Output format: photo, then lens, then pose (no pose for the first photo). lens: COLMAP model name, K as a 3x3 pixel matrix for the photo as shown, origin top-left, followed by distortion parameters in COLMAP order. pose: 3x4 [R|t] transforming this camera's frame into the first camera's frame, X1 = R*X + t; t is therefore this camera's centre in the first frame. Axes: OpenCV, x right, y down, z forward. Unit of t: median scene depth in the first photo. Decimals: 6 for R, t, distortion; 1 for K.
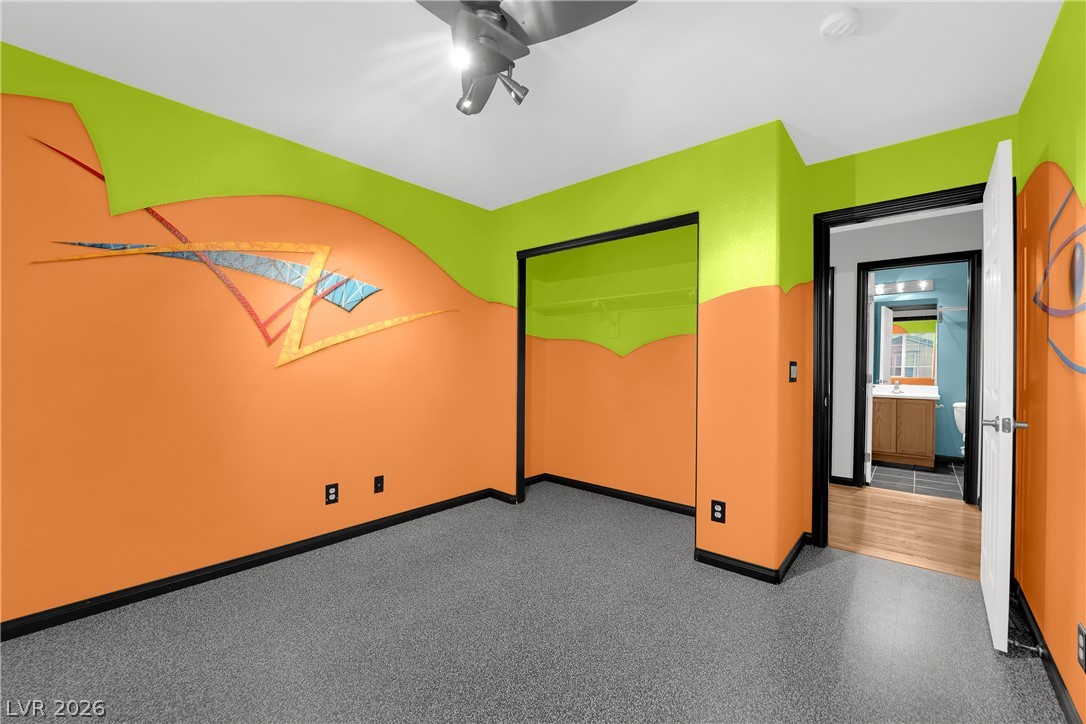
lens RADIAL K [[441.7, 0, 538.8], [0, 441.7, 361.1], [0, 0, 1]] dist [0.000207, 0.000016]
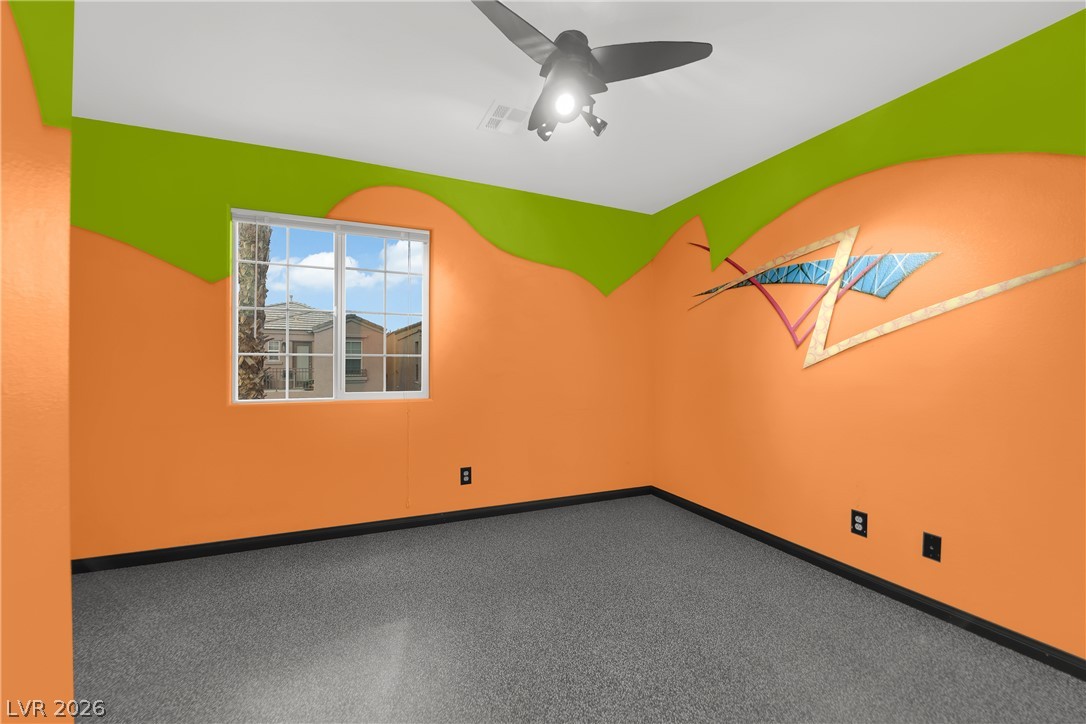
lens RADIAL K [[441.7, 0, 538.8], [0, 441.7, 361.1], [0, 0, 1]] dist [0.000207, 0.000016]
pose [[-0.411947, -0.009843, -0.911155, 0.563428], [-0.006056, 0.999949, -0.008064, 0.007726], [0.911188, 0.002196, -0.411985, 0.834416]]
